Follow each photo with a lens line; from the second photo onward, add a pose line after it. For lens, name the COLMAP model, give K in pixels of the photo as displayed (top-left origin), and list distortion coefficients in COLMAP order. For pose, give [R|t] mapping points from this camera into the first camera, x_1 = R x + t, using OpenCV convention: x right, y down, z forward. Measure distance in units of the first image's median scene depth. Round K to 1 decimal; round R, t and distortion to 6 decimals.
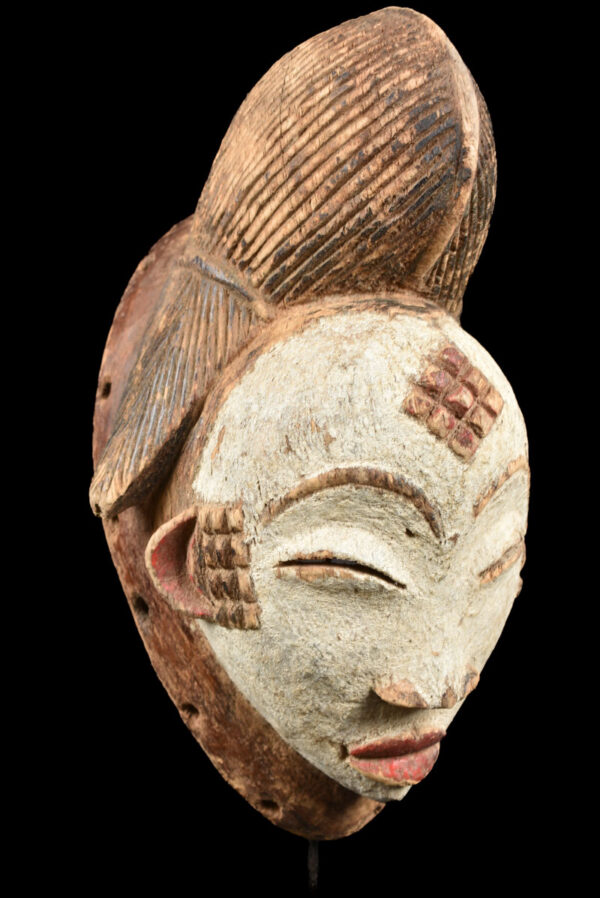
lens RADIAL K [[1167.0, 0, 301.3], [0, 1167.0, 449.1], [0, 0, 1]] dist [-0.037731, 0.000000]
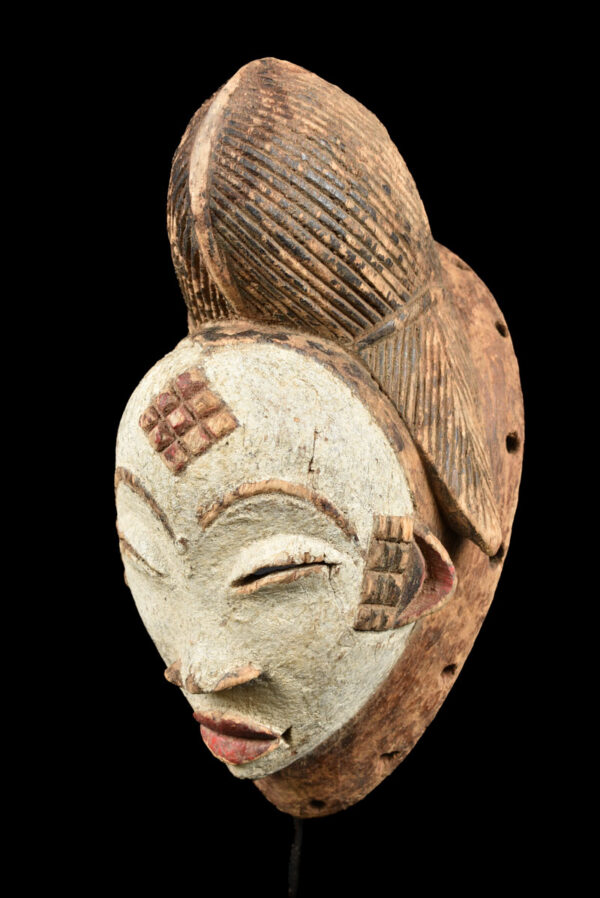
lens RADIAL K [[1224.8, 0, 300.5], [0, 1224.8, 445.2], [0, 0, 1]] dist [-0.004146, 0.000000]
pose [[0.487574, 0.097620, -0.867607, 1.192076], [-0.088969, 0.994112, 0.061855, -0.098521], [0.868537, 0.047032, 0.493388, 0.504271]]
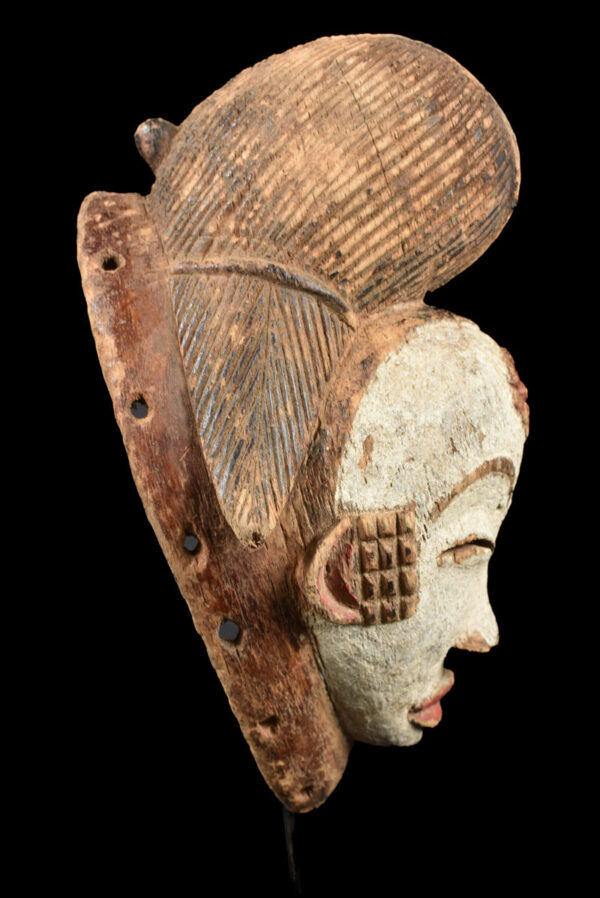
lens RADIAL K [[1244.9, 0, 298.2], [0, 1244.9, 450.9], [0, 0, 1]] dist [-0.025687, 0.000000]
pose [[0.600058, -0.127703, 0.789698, -1.005025], [0.070858, 0.991780, 0.106540, -0.131824], [-0.796812, -0.007974, 0.604175, 0.387855]]
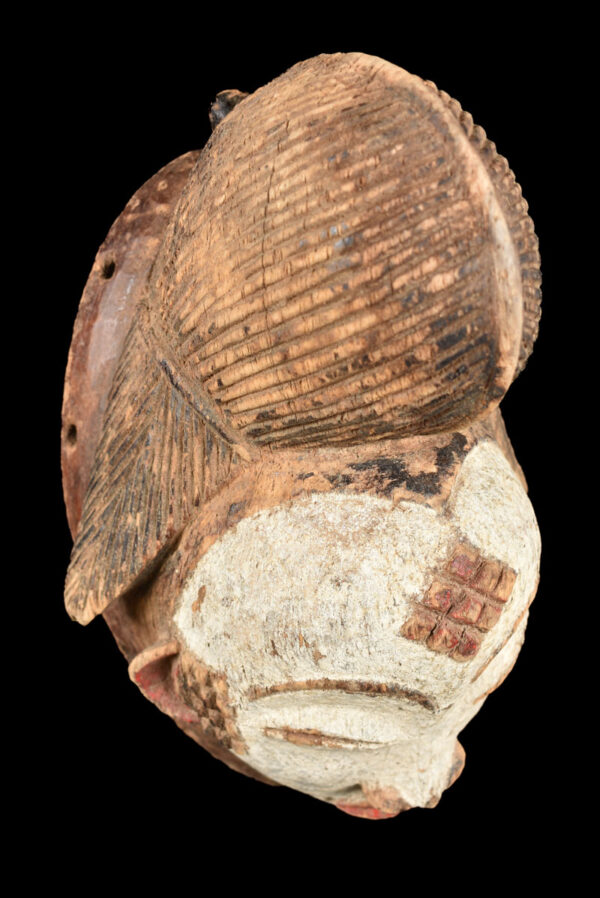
lens RADIAL K [[1148.6, 0, 298.8], [0, 1148.6, 451.3], [0, 0, 1]] dist [-0.046036, 0.000000]
pose [[0.999920, 0.010368, -0.007299, 0.012690], [-0.004841, 0.844220, 0.535975, -0.597895], [0.011719, -0.535897, 0.844202, 0.312844]]
